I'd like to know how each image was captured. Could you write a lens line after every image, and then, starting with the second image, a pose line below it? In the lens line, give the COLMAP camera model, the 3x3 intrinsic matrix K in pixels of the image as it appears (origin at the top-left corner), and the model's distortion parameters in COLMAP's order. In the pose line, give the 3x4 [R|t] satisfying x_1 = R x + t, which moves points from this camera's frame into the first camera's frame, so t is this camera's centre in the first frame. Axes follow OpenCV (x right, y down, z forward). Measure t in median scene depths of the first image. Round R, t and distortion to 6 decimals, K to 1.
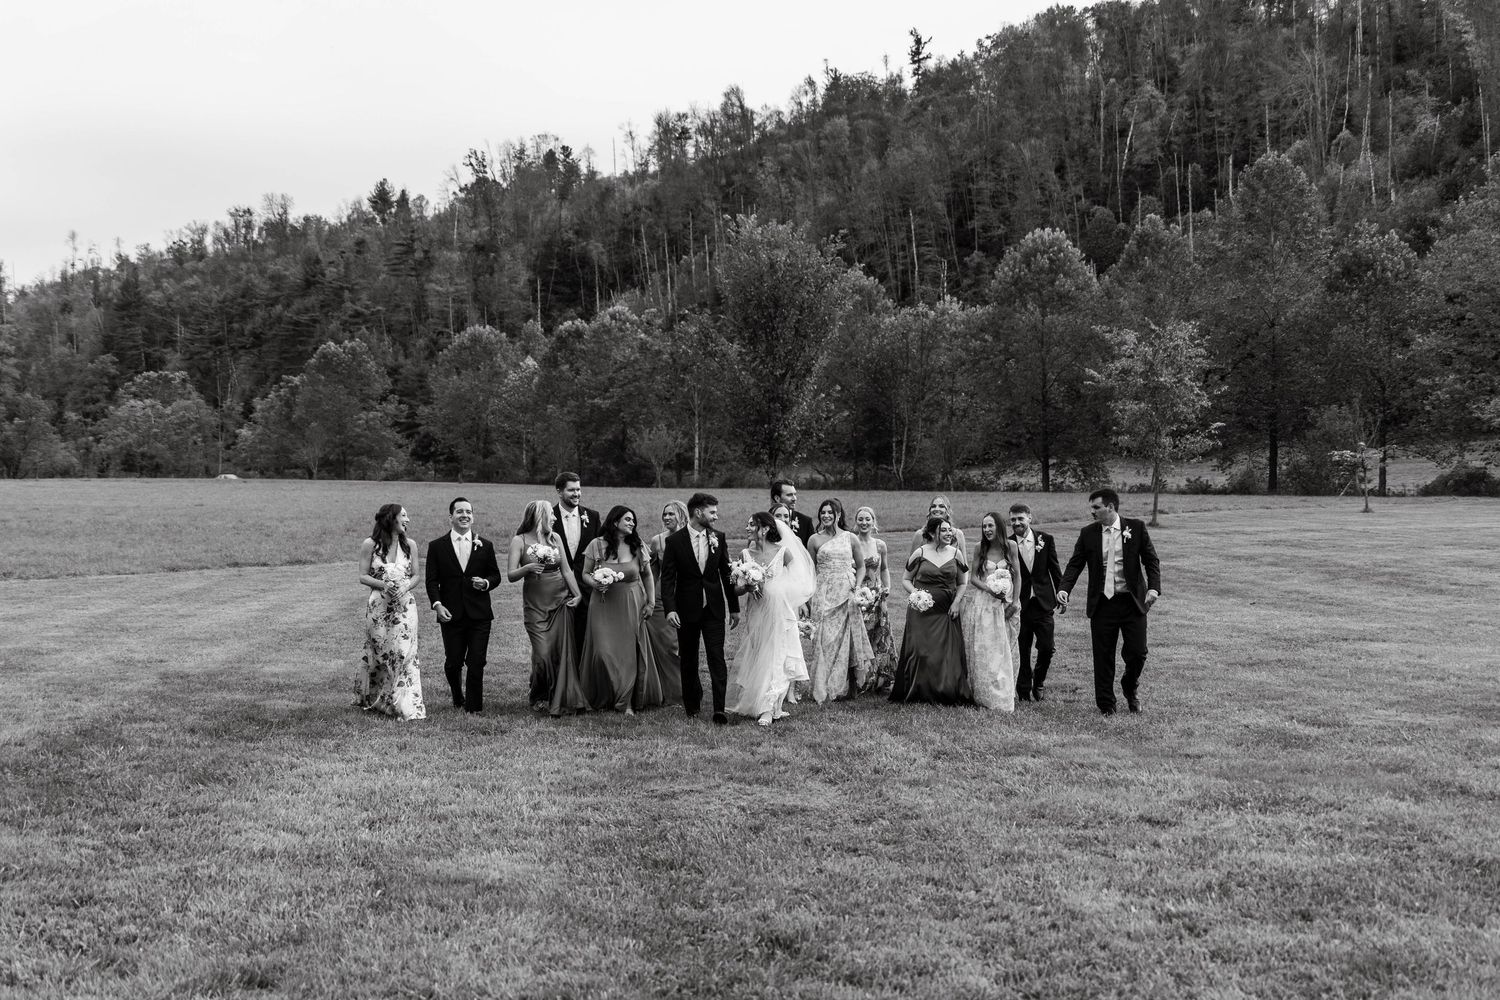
lens RADIAL K [[1838.5, 0, 755.1], [0, 1838.5, 500.6], [0, 0, 1]] dist [-0.003244, 0.000000]
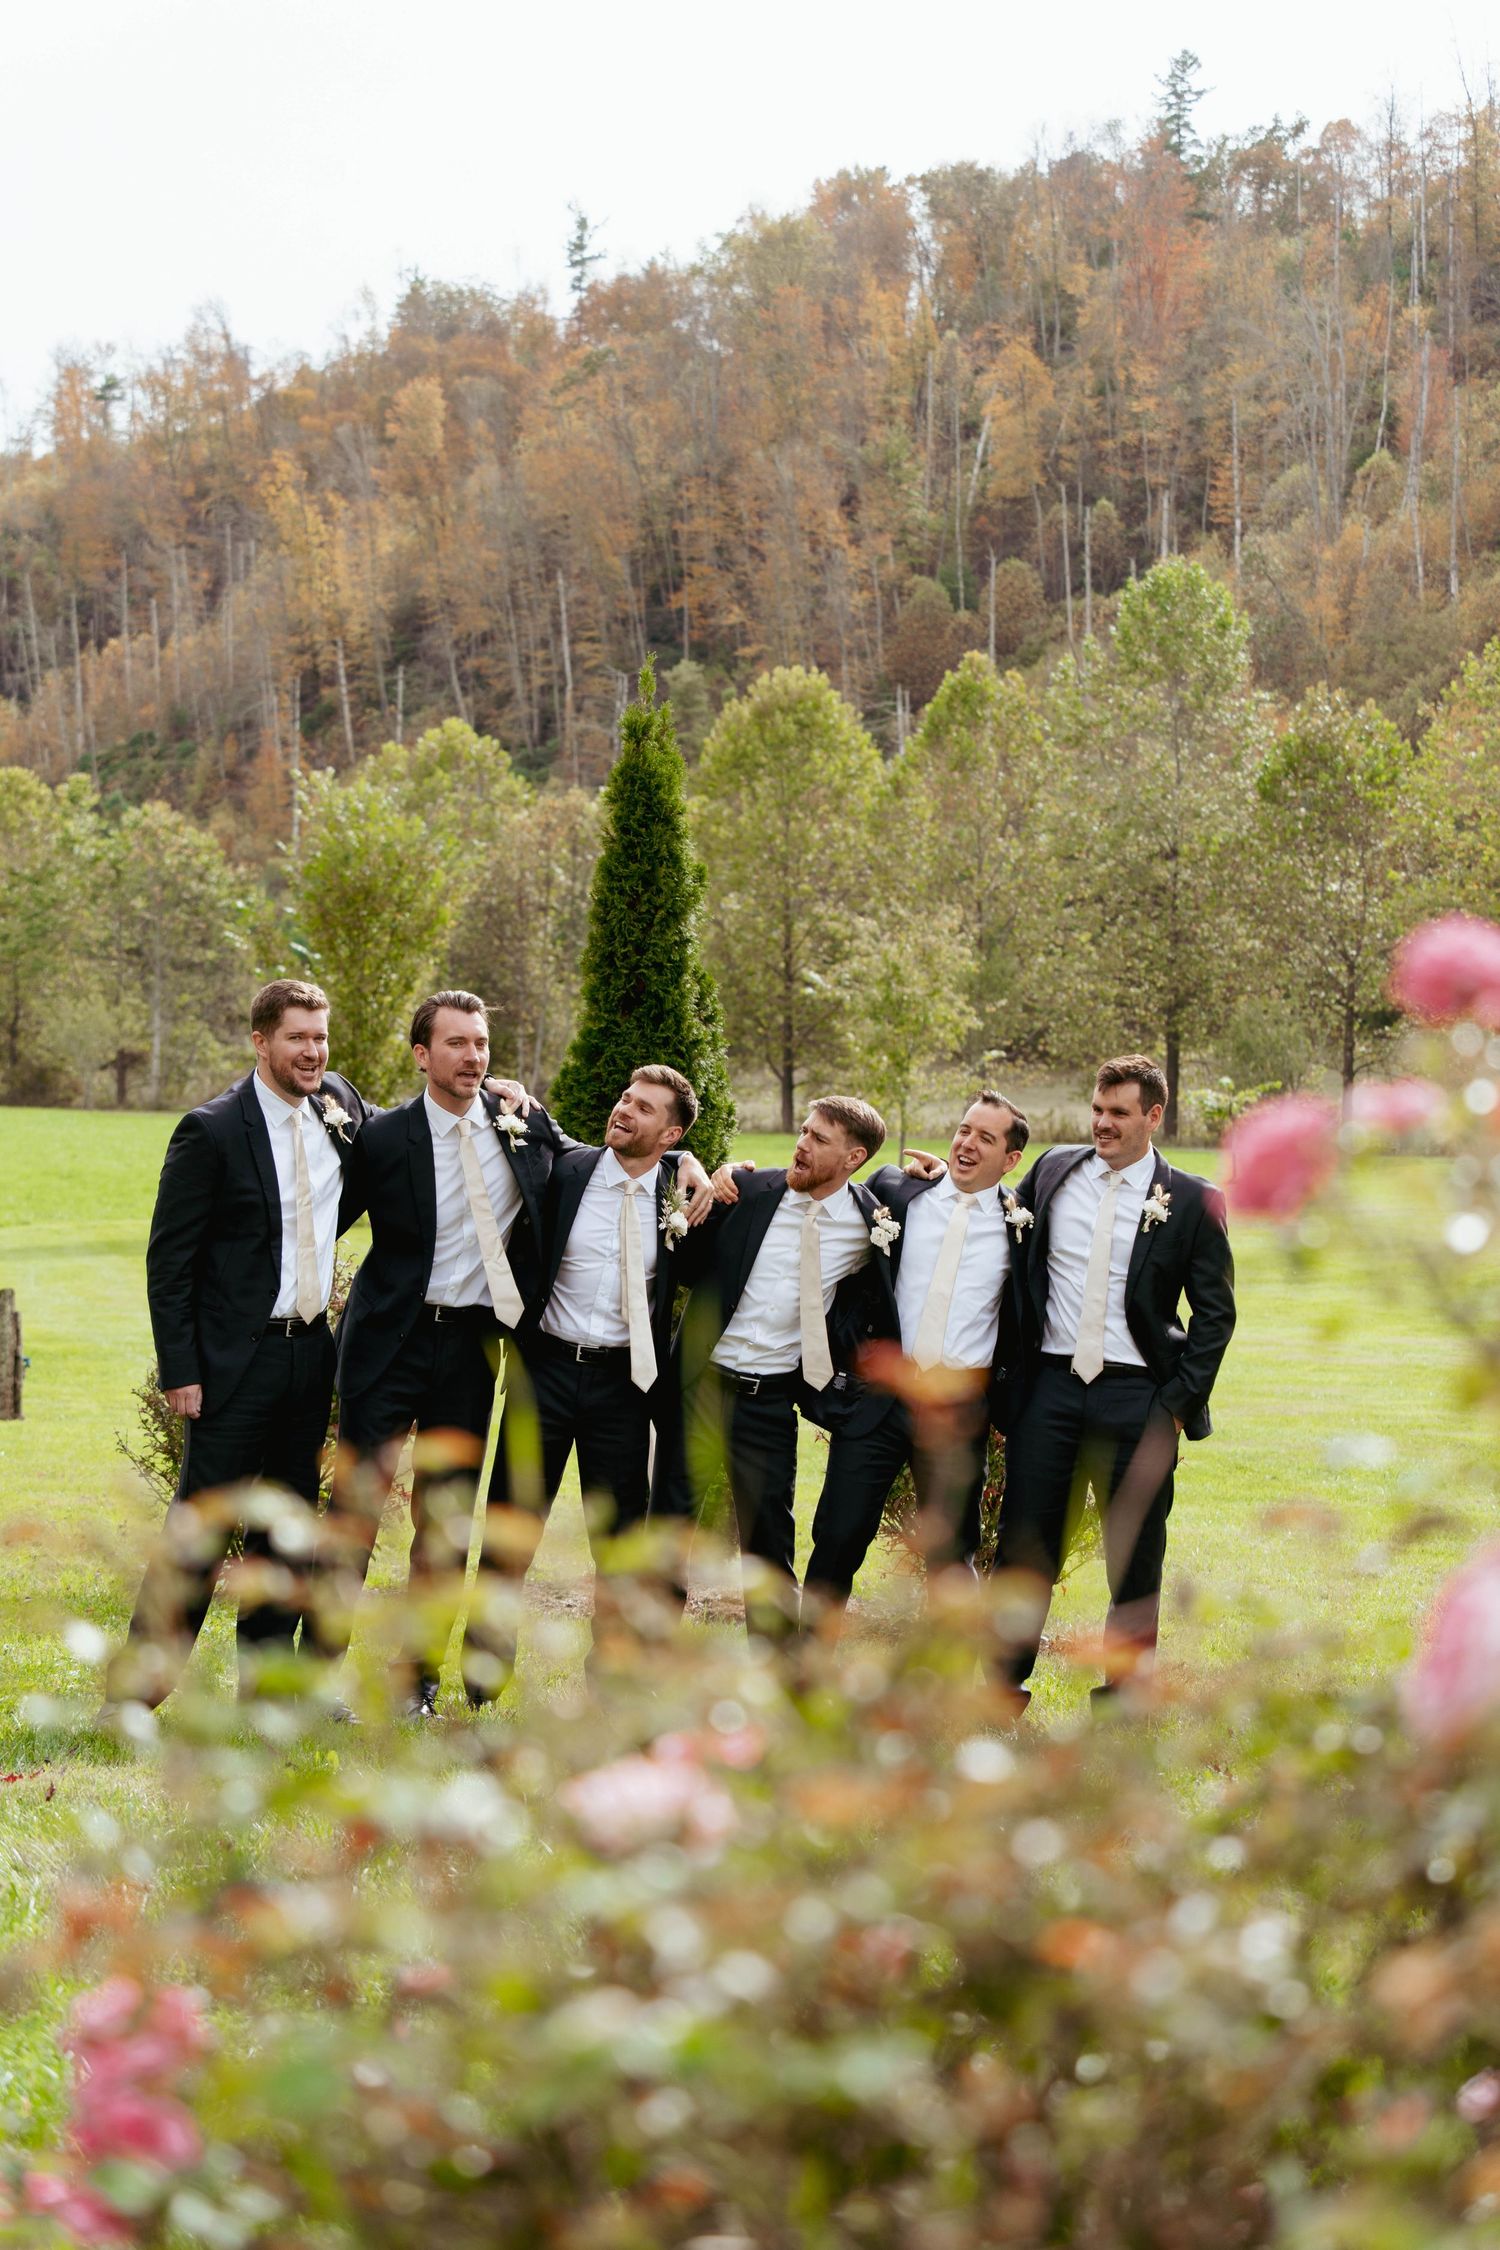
lens RADIAL K [[4159.0, 0, 754.5], [0, 4159.0, 1128.7], [0, 0, 1]] dist [0.100417, 0.000000]
pose [[0.991060, 0.018517, 0.132128, -0.012738], [-0.018930, 0.999819, 0.001876, -0.004660], [-0.132069, -0.004360, 0.991231, -0.163262]]
